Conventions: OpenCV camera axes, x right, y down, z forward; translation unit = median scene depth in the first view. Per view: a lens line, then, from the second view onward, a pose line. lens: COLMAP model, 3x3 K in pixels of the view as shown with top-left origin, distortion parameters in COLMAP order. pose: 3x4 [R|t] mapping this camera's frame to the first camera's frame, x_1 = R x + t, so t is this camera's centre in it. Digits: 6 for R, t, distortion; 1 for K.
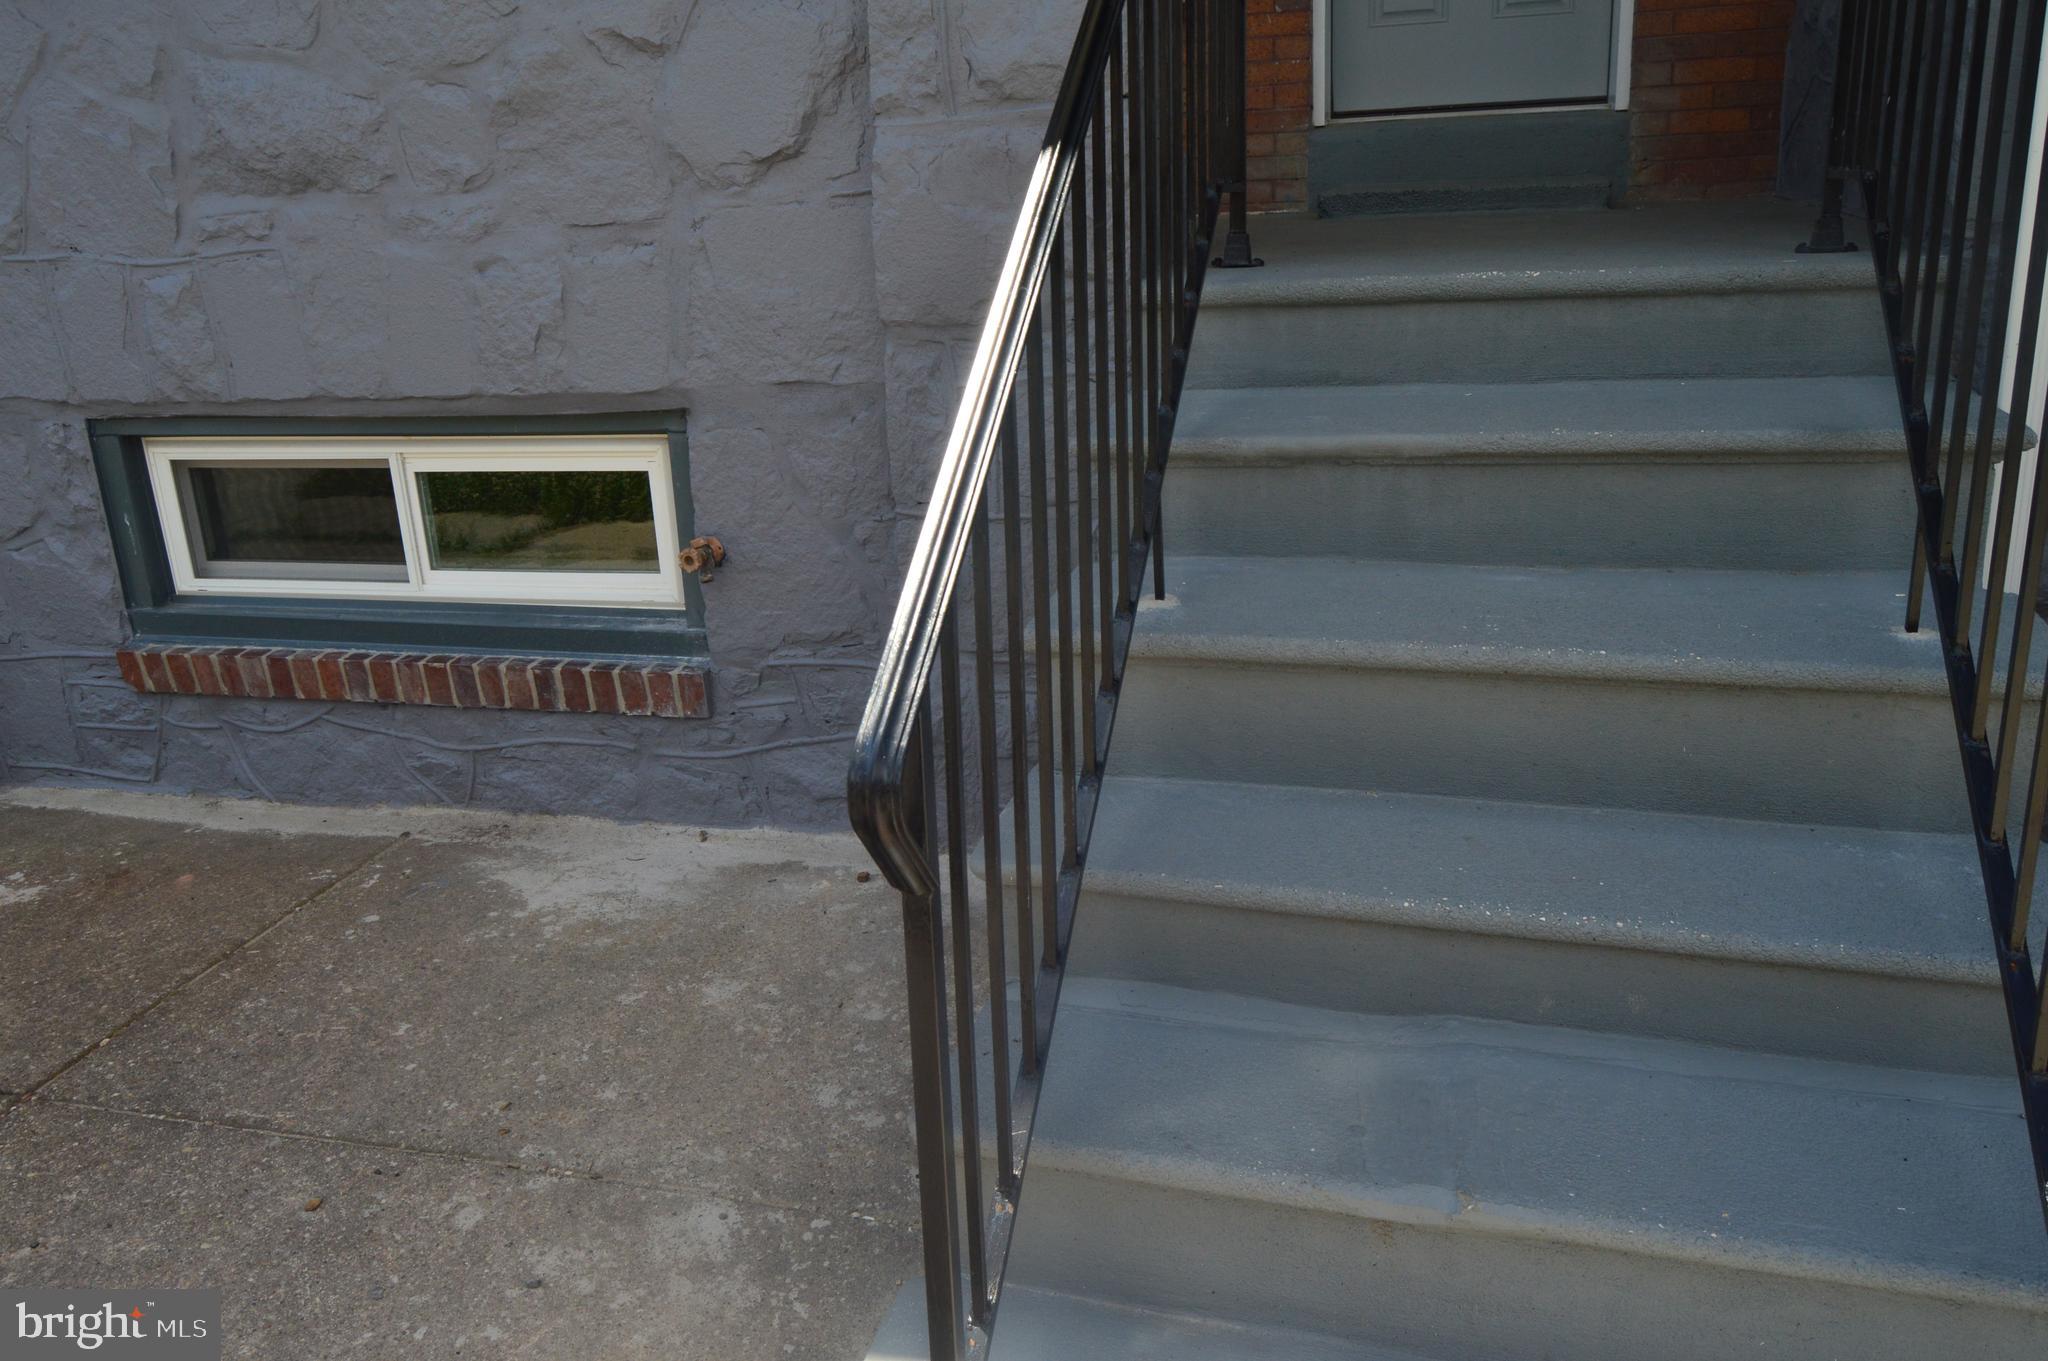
lens RADIAL K [[1601.7, 0, 1027.8], [0, 1601.7, 674.9], [0, 0, 1]] dist [-0.014976, 0.006361]
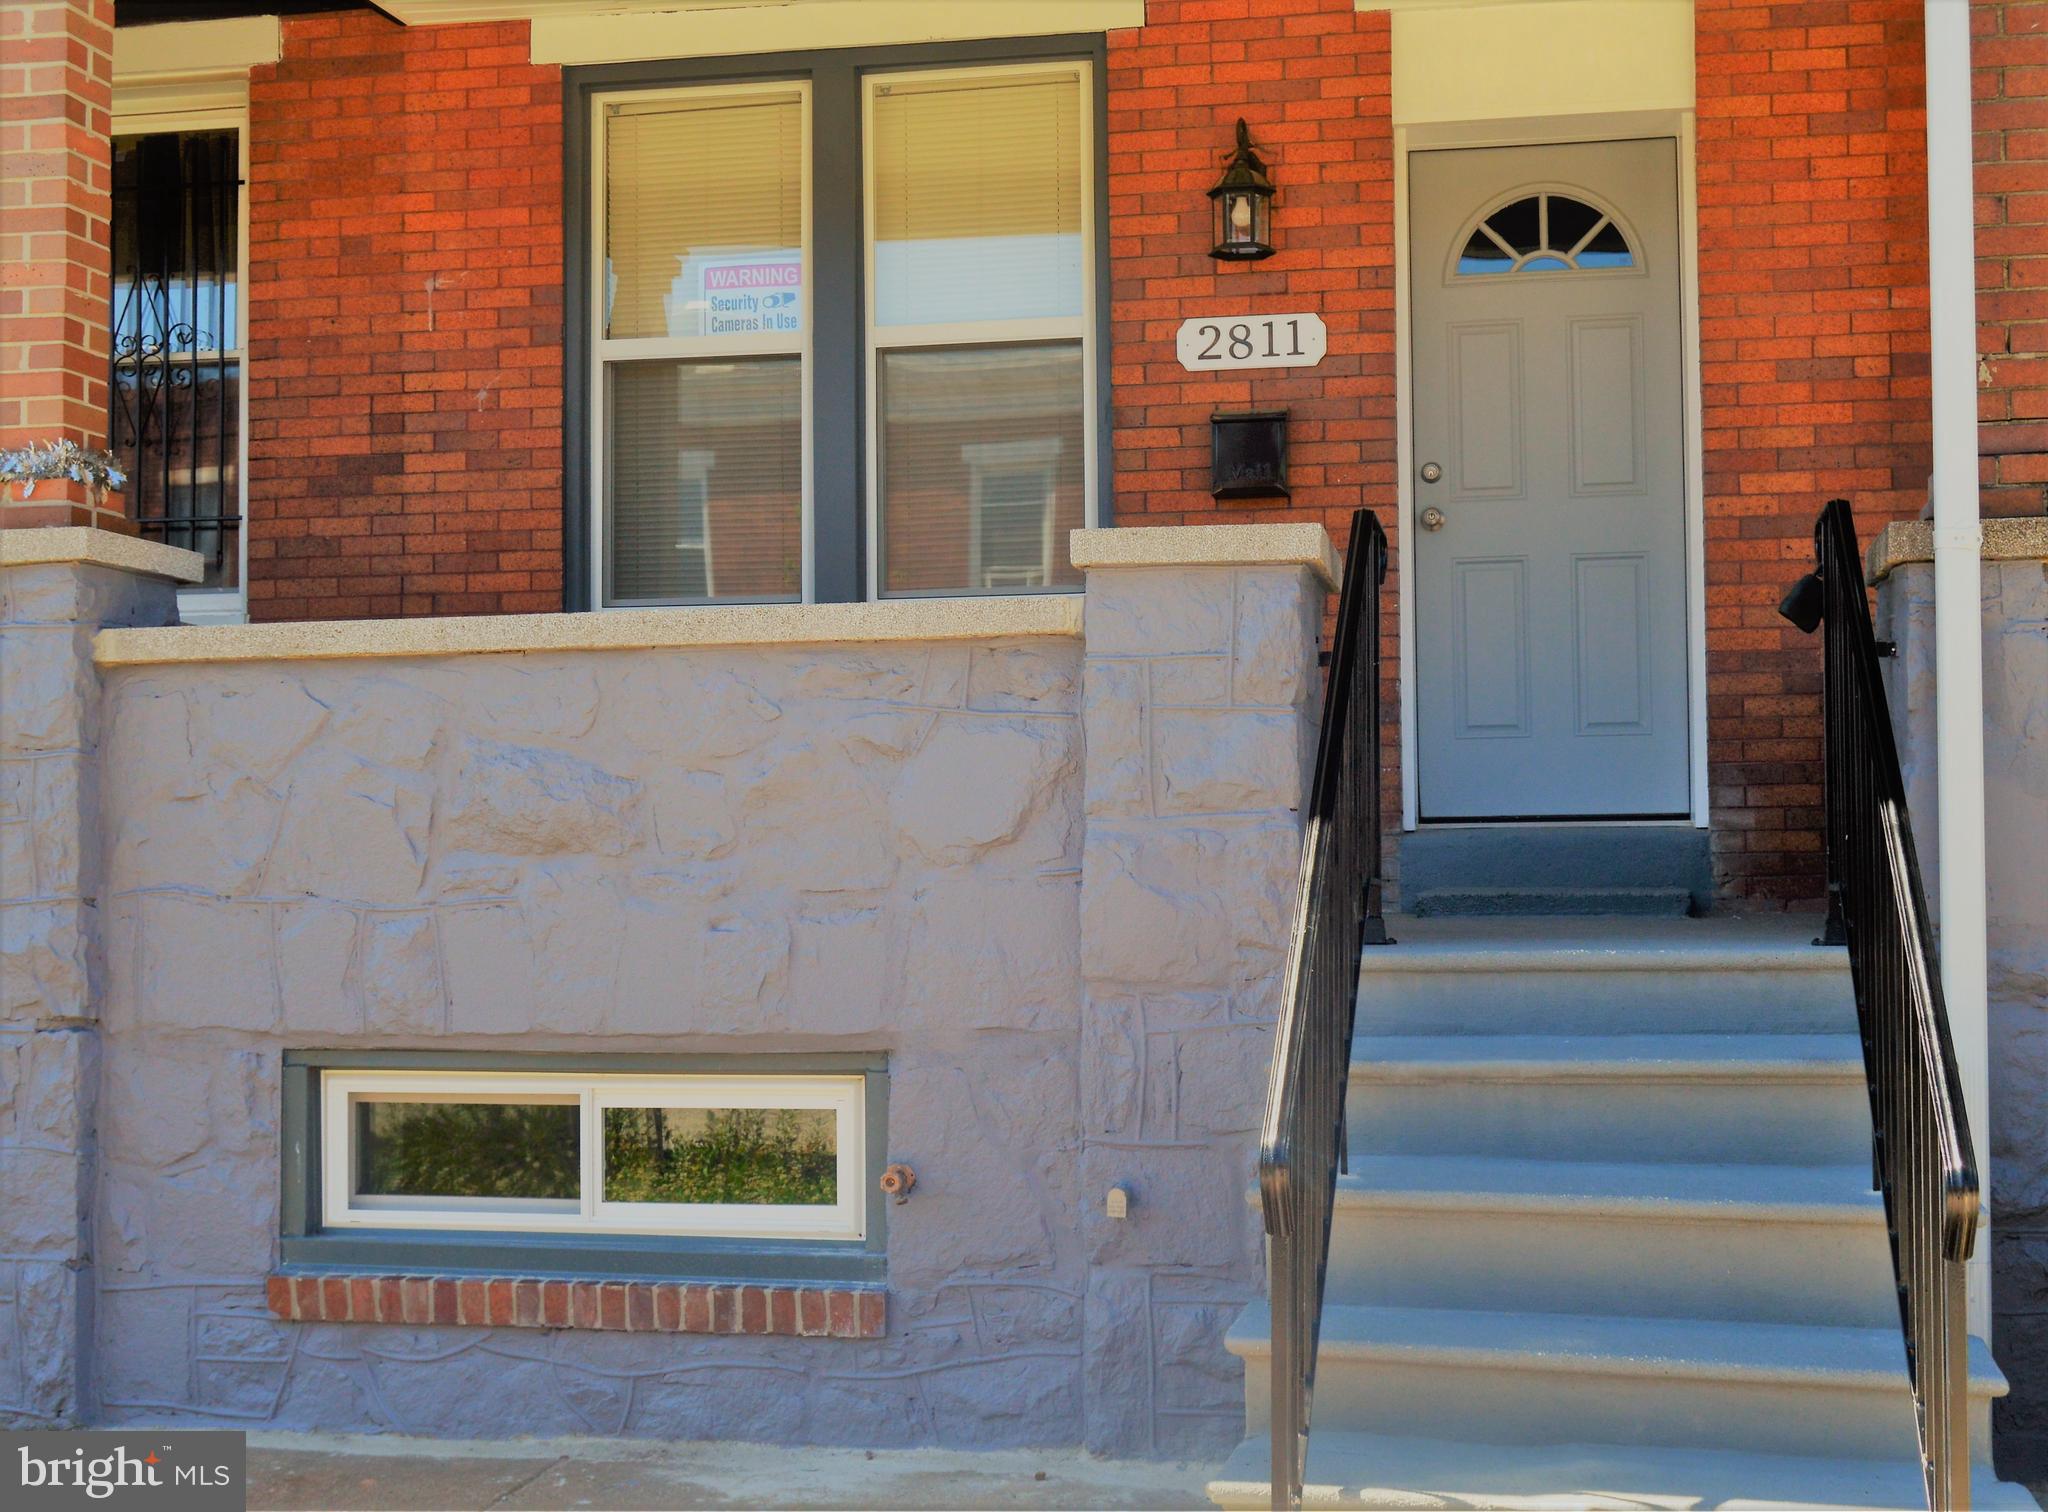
lens RADIAL K [[2743.0, 0, 1035.0], [0, 2743.0, 766.4], [0, 0, 1]] dist [-0.016214, 0.000000]
pose [[0.996790, 0.042203, 0.068028, -0.229348], [-0.017000, 0.941963, -0.335287, 0.267906], [-0.078230, 0.333054, 0.939657, -0.821640]]
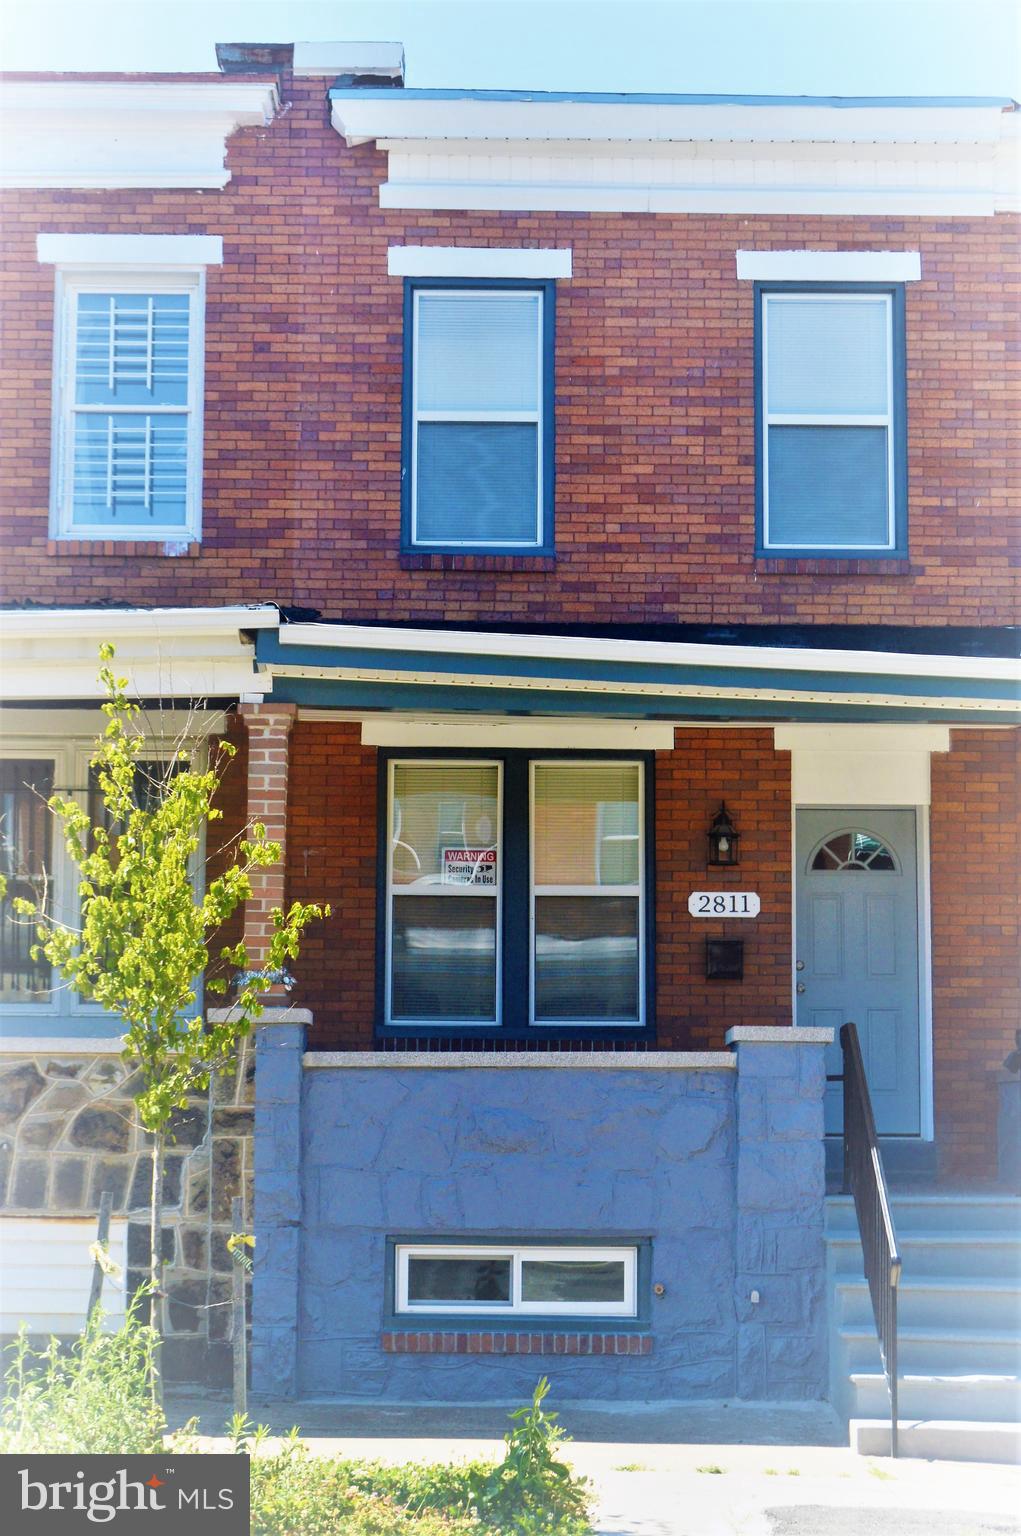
lens RADIAL K [[2863.9, 0, 494.7], [0, 2863.9, 774.7], [0, 0, 1]] dist [0.007806, 0.000000]
pose [[0.963116, 0.085153, 0.255258, -1.649270], [0.028292, 0.911306, -0.410757, 1.033323], [-0.267596, 0.402828, 0.875284, -3.268190]]
